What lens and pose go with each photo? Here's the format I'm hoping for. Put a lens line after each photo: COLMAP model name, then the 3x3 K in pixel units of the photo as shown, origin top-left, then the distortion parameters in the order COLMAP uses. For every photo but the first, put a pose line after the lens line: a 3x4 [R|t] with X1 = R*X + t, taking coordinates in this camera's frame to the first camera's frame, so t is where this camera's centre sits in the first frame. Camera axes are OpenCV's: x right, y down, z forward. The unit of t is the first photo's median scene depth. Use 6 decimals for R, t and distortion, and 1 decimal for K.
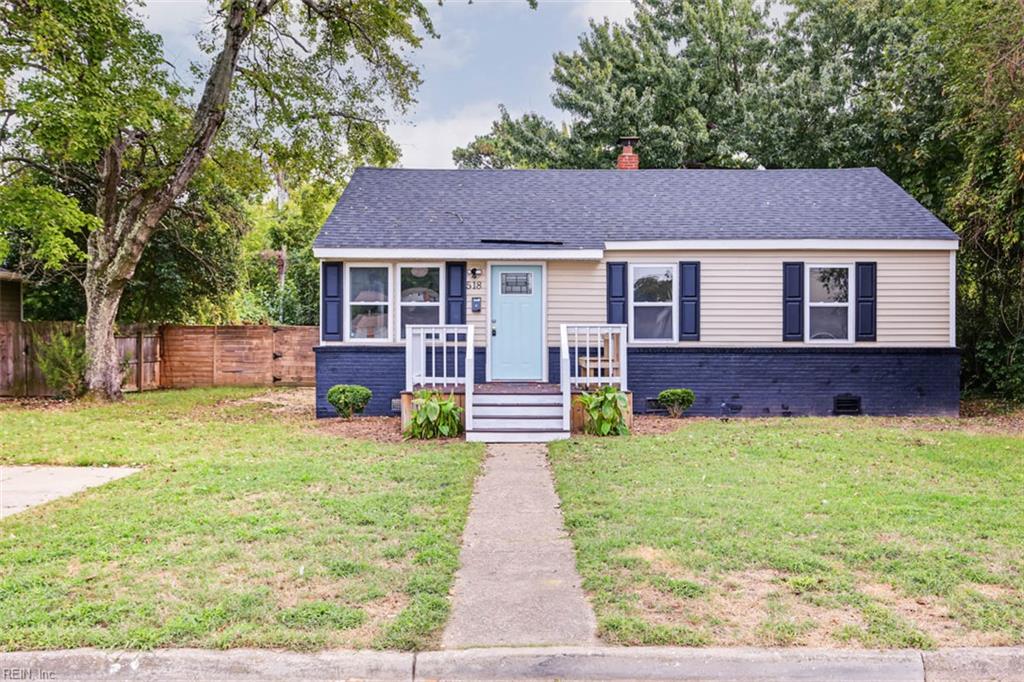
lens RADIAL K [[922.1, 0, 550.9], [0, 922.1, 340.0], [0, 0, 1]] dist [0.002638, 0.003345]
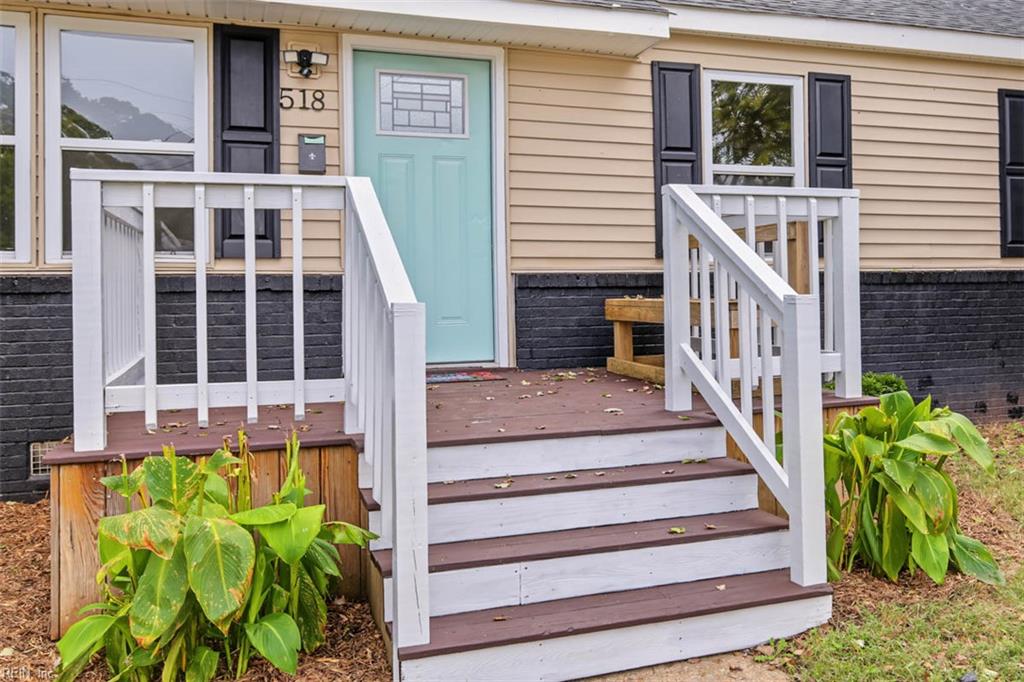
lens RADIAL K [[937.9, 0, 633.0], [0, 937.9, 275.4], [0, 0, 1]] dist [0.009717, 0.005066]
pose [[0.934425, -0.009997, 0.356020, -0.093716], [0.016058, 0.999772, -0.014073, 0.014050], [-0.355798, 0.018868, 0.934373, 0.623354]]
